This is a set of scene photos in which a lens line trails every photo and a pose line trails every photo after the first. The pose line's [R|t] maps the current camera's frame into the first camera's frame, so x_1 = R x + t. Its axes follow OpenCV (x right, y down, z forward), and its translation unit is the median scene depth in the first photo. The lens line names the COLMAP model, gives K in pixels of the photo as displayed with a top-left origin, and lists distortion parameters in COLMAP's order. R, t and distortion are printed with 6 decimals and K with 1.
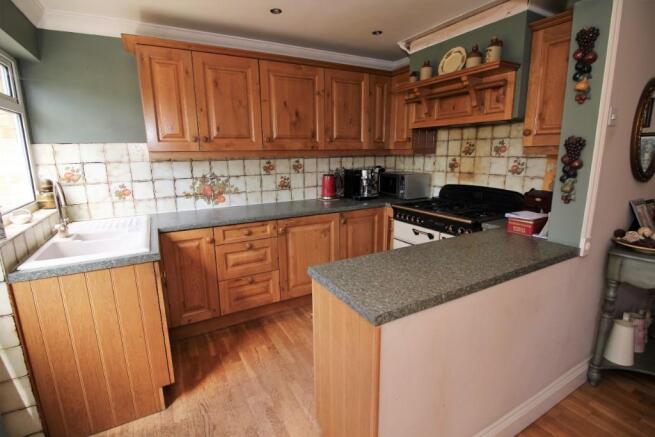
lens RADIAL K [[310.9, 0, 327.5], [0, 310.9, 218.5], [0, 0, 1]] dist [-0.002074, -0.000850]
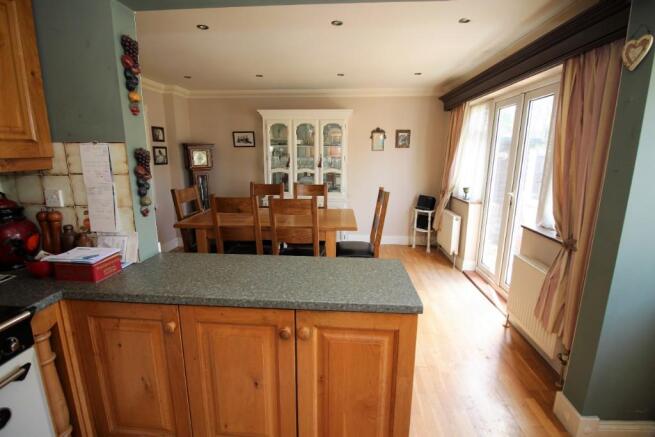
lens RADIAL K [[310.9, 0, 327.5], [0, 310.9, 218.5], [0, 0, 1]] dist [-0.002074, -0.000850]
pose [[-0.840320, -0.103185, 0.532179, -0.263533], [0.123664, 0.919342, 0.373520, -0.388615], [-0.527797, 0.379688, -0.759781, 1.662635]]
